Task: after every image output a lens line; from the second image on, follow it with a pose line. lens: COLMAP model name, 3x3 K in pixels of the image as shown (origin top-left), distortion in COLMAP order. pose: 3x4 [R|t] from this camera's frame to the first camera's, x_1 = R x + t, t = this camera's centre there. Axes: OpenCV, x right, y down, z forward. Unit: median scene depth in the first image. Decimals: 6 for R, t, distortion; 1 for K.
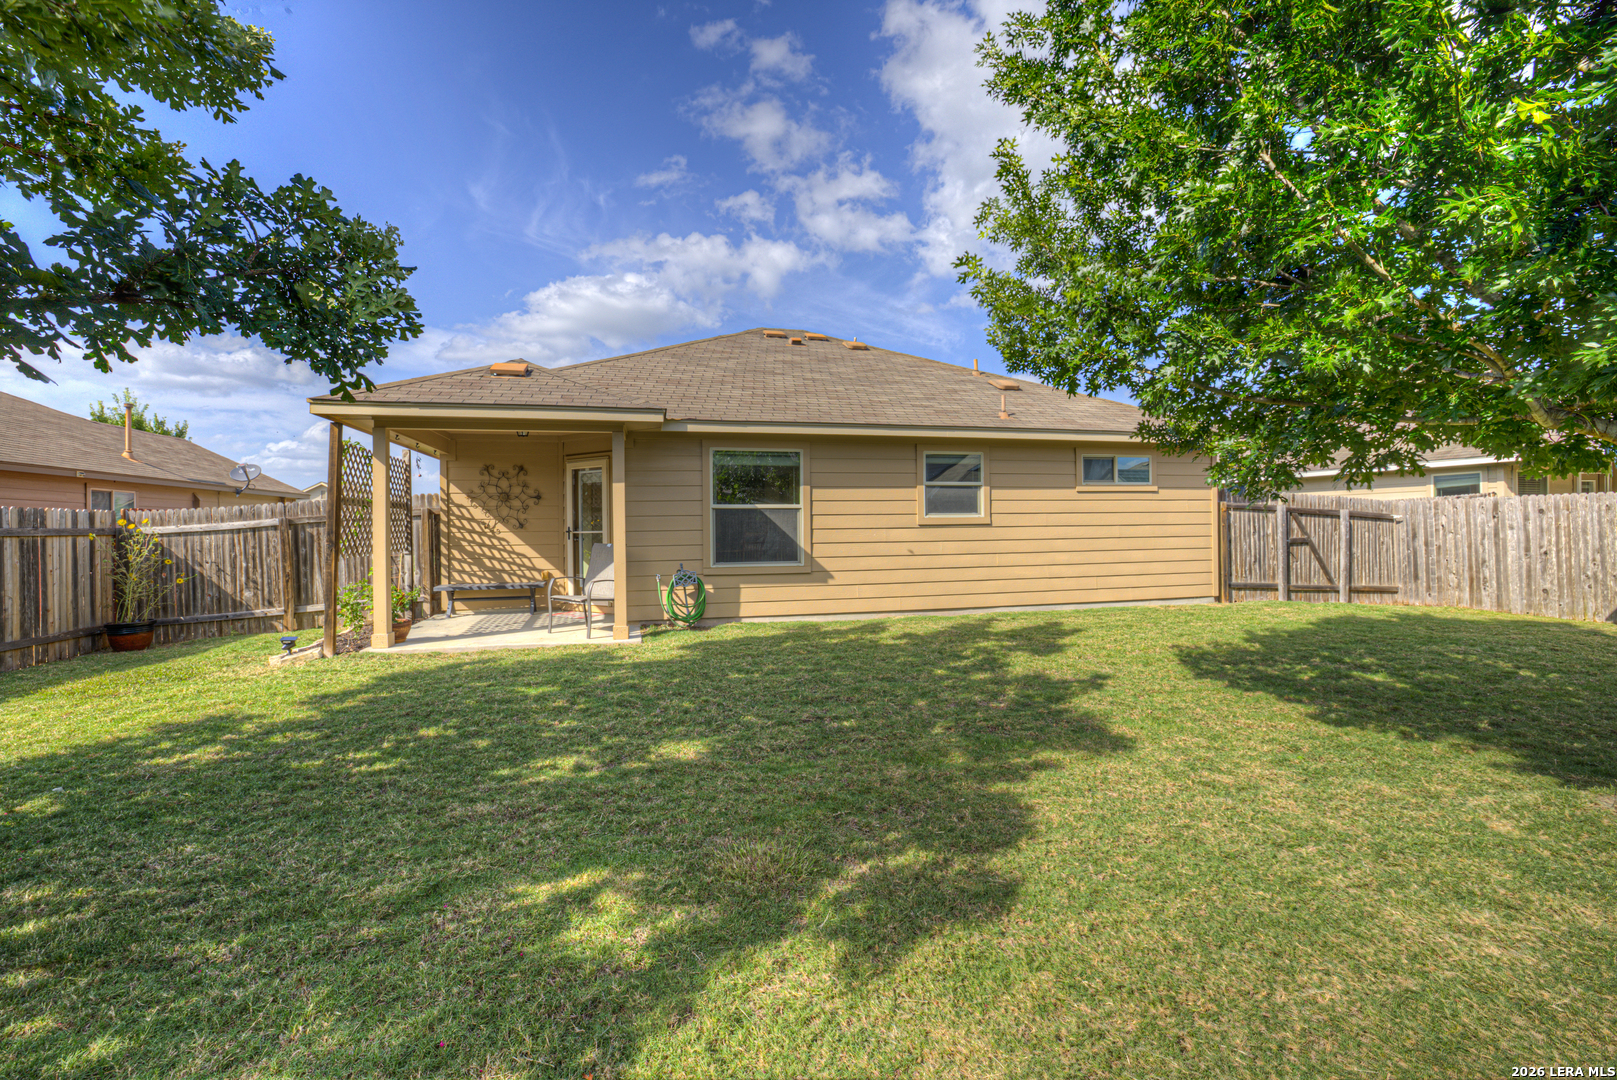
lens RADIAL K [[680.9, 0, 790.4], [0, 680.9, 522.4], [0, 0, 1]] dist [-0.022125, 0.004875]
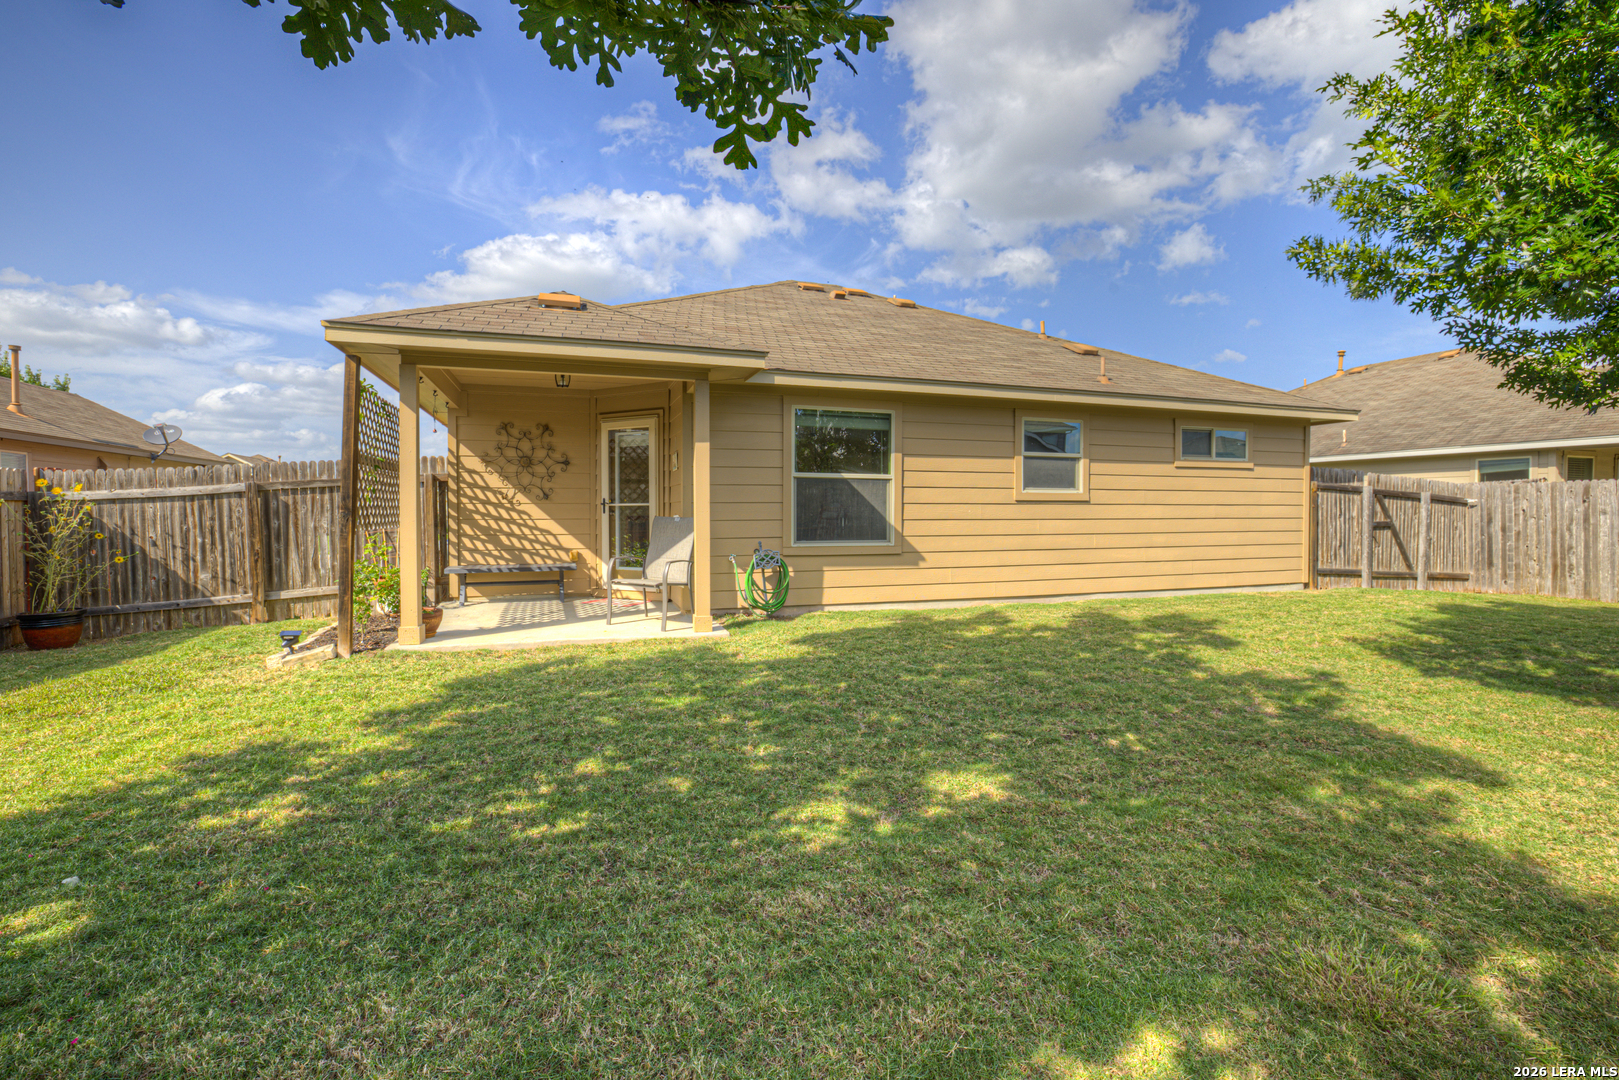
lens RADIAL K [[713.1, 0, 794.5], [0, 713.1, 518.7], [0, 0, 1]] dist [-0.027687, 0.007550]
pose [[0.996546, 0.010343, 0.082398, -0.166450], [-0.011708, 0.999802, 0.016099, 0.014899], [-0.082215, -0.017008, 0.996469, 0.104089]]
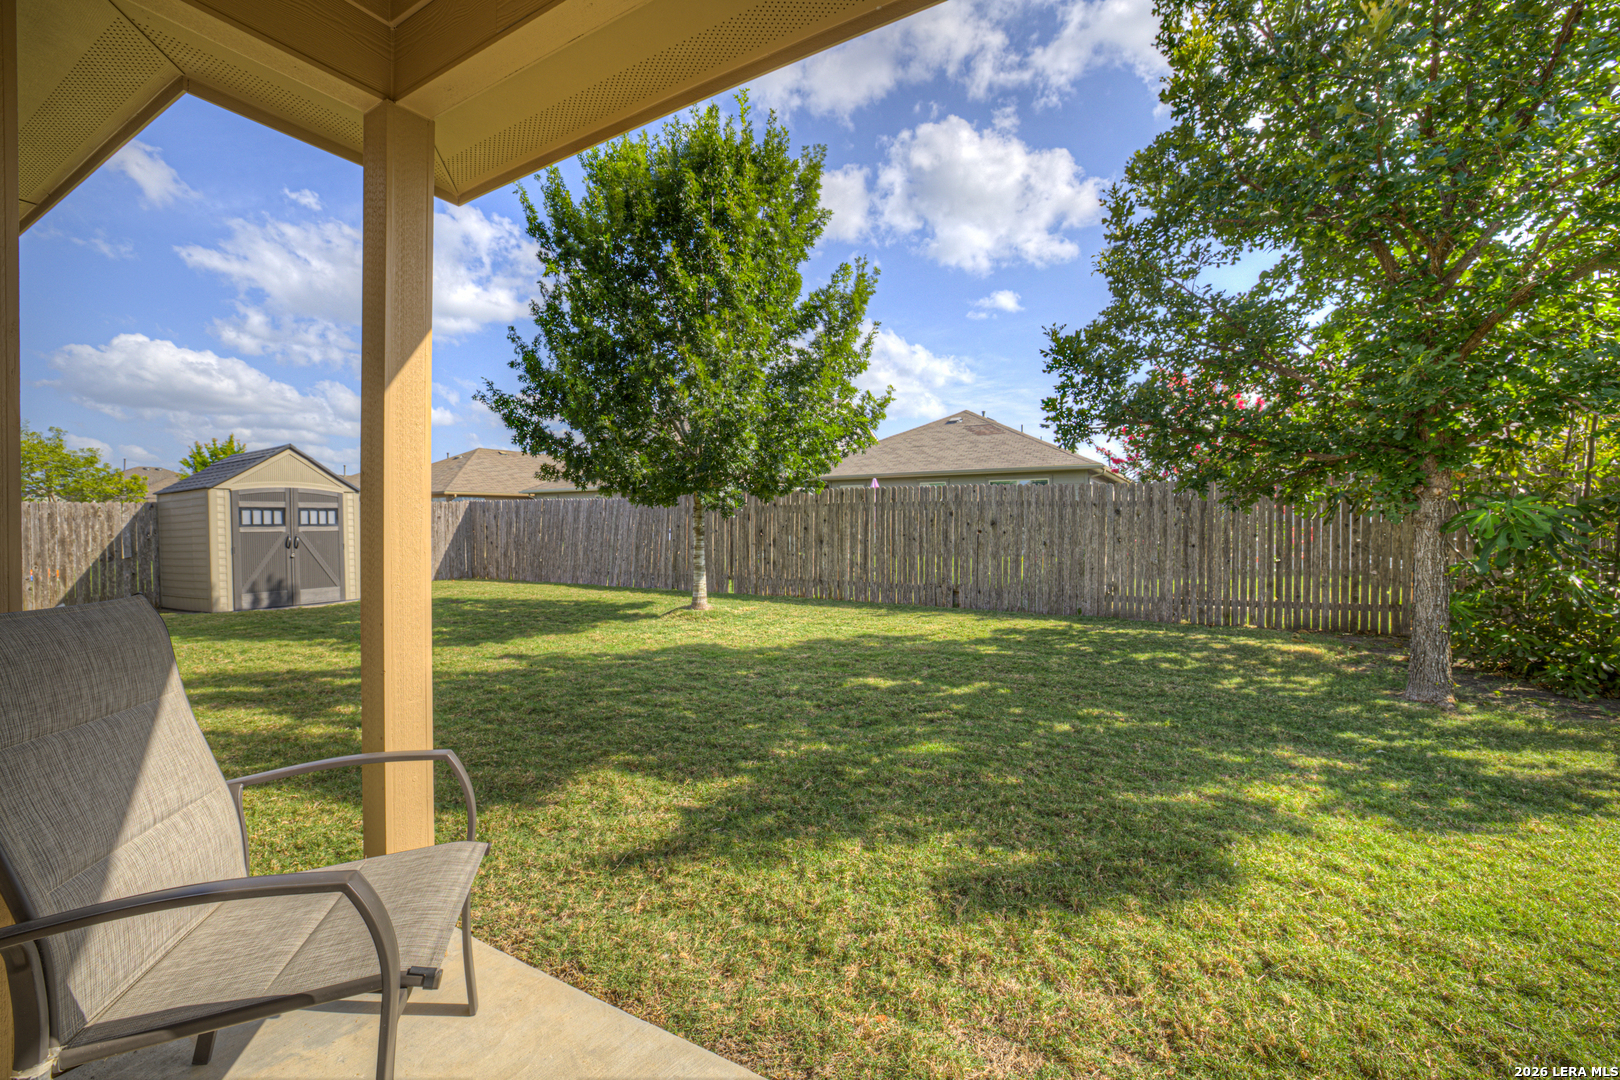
lens RADIAL K [[682.1, 0, 793.3], [0, 682.1, 530.6], [0, 0, 1]] dist [-0.022125, 0.004875]
pose [[-0.702636, 0.006659, 0.711518, -0.413497], [0.005796, 0.999977, -0.003636, 0.012705], [-0.711526, 0.001569, -0.702658, 0.848784]]
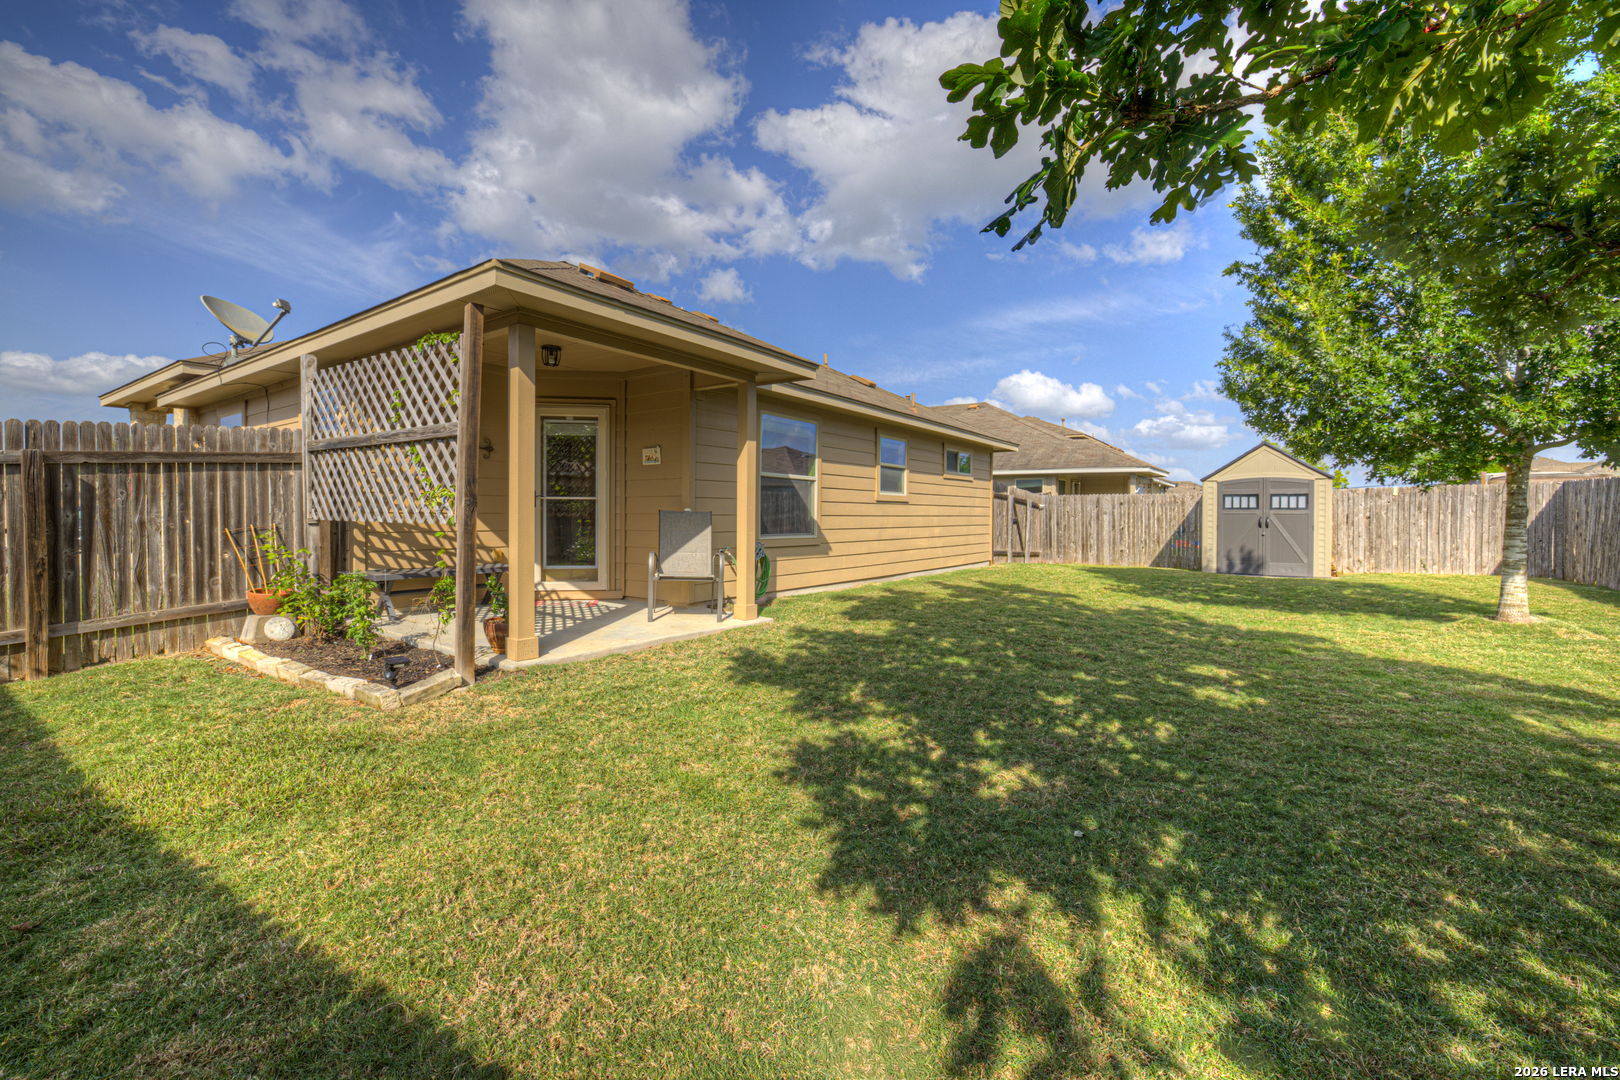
lens RADIAL K [[682.1, 0, 798.8], [0, 682.1, 535.1], [0, 0, 1]] dist [-0.022125, 0.004875]
pose [[0.758623, -0.003714, 0.651519, -0.608660], [-0.022720, 0.999225, 0.032151, 0.025637], [-0.651134, -0.039193, 0.757950, 0.233466]]
